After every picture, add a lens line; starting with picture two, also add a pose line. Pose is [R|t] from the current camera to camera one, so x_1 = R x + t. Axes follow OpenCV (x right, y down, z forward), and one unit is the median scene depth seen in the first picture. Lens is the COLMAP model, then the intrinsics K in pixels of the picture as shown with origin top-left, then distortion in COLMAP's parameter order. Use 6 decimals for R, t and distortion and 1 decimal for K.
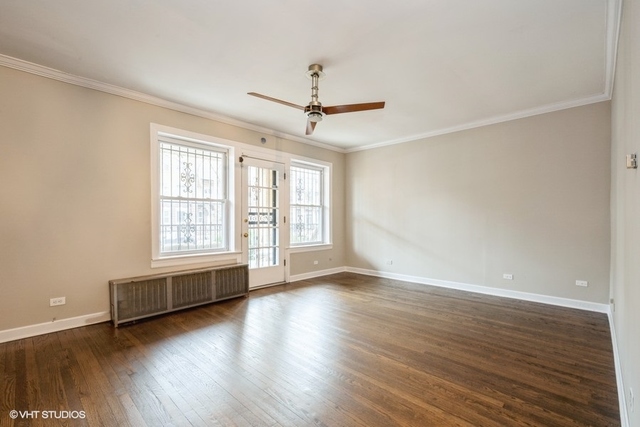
lens RADIAL K [[284.0, 0, 327.3], [0, 284.0, 220.7], [0, 0, 1]] dist [-0.000301, -0.000183]
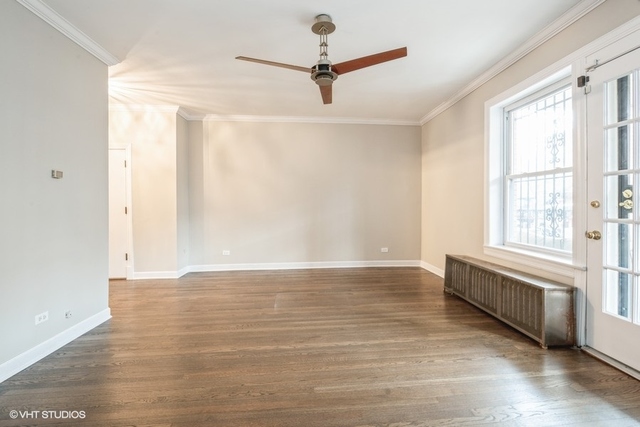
lens RADIAL K [[290.5, 0, 326.8], [0, 290.5, 208.5], [0, 0, 1]] dist [0.001544, -0.000006]
pose [[-0.662069, 0.009639, -0.749381, 0.435943], [0.004797, 0.999951, 0.008624, 0.001381], [0.749428, 0.002115, -0.662083, 1.169466]]
